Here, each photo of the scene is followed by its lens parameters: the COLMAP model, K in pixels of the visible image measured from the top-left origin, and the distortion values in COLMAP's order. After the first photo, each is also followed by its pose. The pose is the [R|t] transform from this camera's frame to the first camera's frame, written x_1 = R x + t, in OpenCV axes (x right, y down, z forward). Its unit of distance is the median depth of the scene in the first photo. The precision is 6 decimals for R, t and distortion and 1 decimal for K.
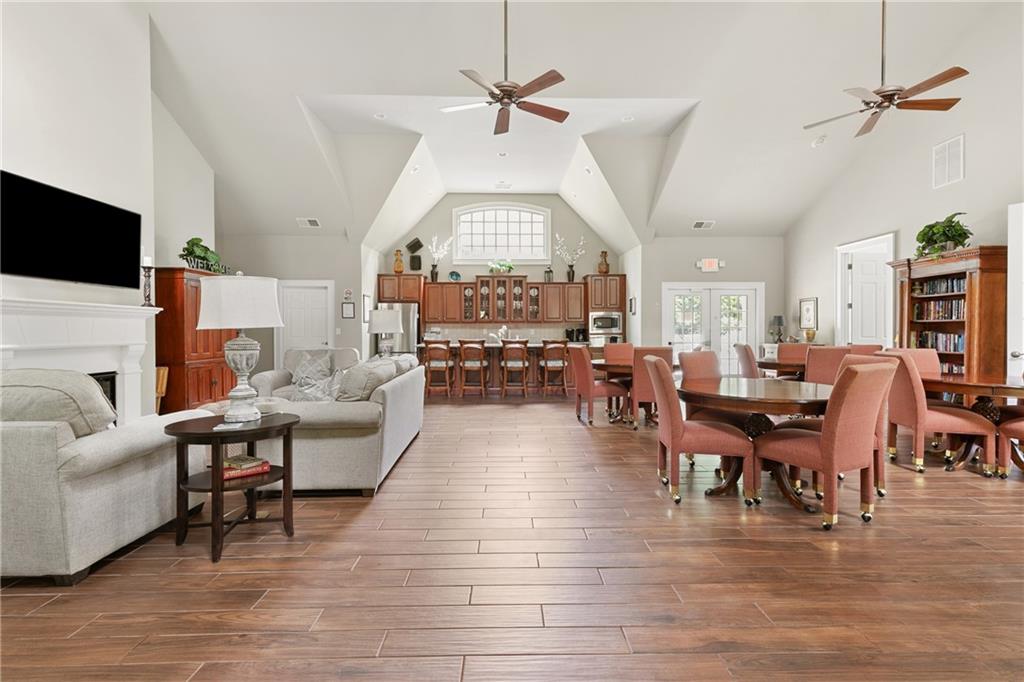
lens RADIAL K [[465.3, 0, 516.4], [0, 465.3, 335.3], [0, 0, 1]] dist [0.007906, 0.000116]
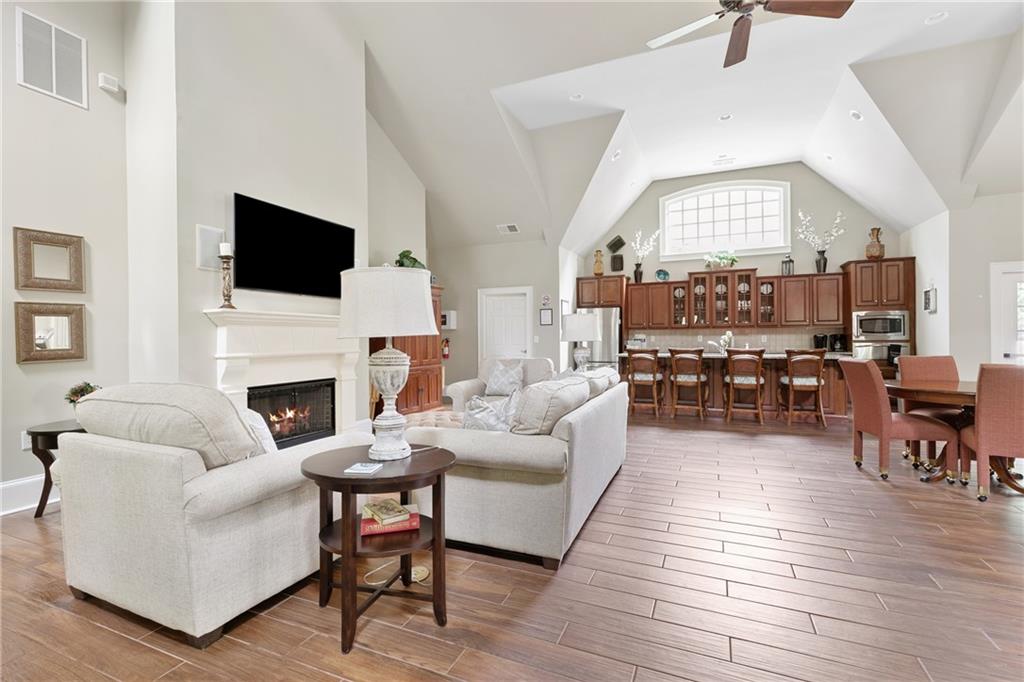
lens RADIAL K [[465.3, 0, 513.5], [0, 465.3, 338.3], [0, 0, 1]] dist [0.007906, 0.000116]
pose [[0.907241, -0.004909, -0.420583, -0.031484], [0.001138, 0.999957, -0.009216, -0.002067], [0.420610, 0.007883, 0.907207, 0.155694]]
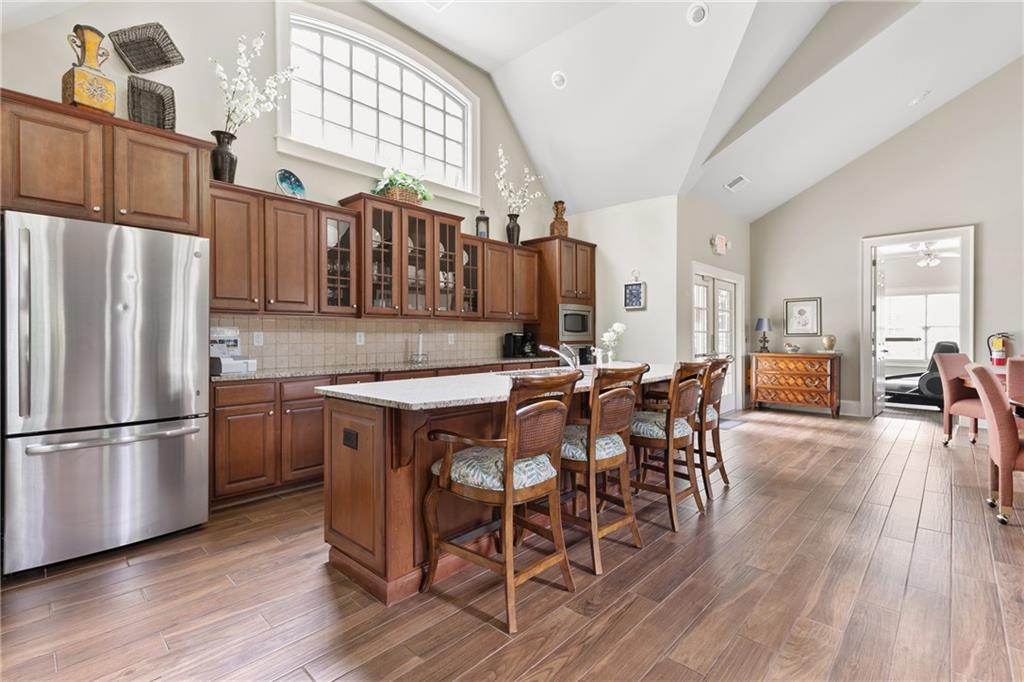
lens RADIAL K [[465.3, 0, 512.8], [0, 465.3, 334.0], [0, 0, 1]] dist [0.007906, 0.000116]
pose [[0.697295, 0.003704, 0.716775, -0.437986], [0.006531, 0.999912, -0.011520, -0.011135], [-0.716755, 0.012714, 0.697210, 1.026275]]
